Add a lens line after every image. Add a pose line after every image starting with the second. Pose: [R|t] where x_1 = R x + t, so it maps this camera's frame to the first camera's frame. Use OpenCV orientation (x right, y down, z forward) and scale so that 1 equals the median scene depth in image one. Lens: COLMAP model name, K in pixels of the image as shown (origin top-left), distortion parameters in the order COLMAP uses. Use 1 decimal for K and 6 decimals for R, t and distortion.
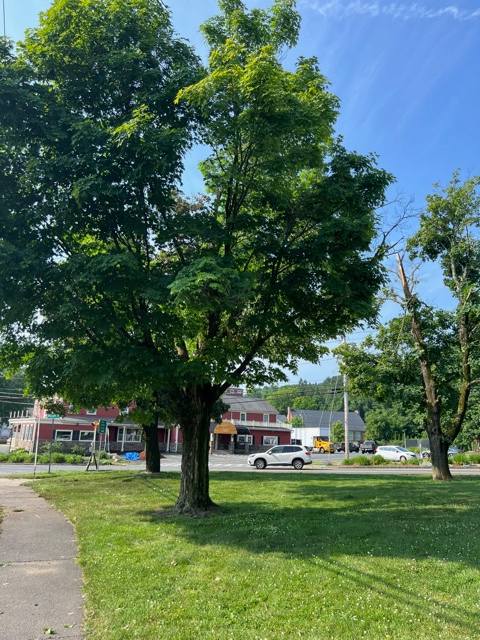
lens RADIAL K [[482.2, 0, 240.0], [0, 482.2, 320.0], [0, 0, 1]] dist [0.013761, -0.000579]
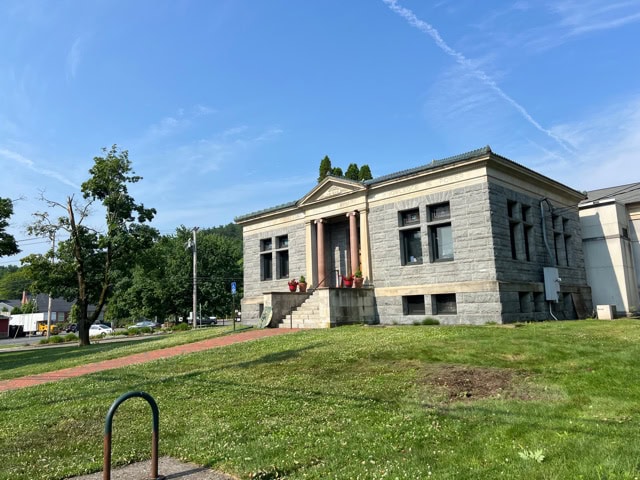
lens RADIAL K [[473.3, 0, 300.7], [0, 473.3, 238.9], [0, 0, 1]] dist [0.006871, -0.000208]
pose [[0.818458, 0.022417, 0.574129, 0.073899], [-0.069812, 0.995715, 0.060644, -0.135330], [-0.570309, -0.089715, 0.816516, -0.528961]]
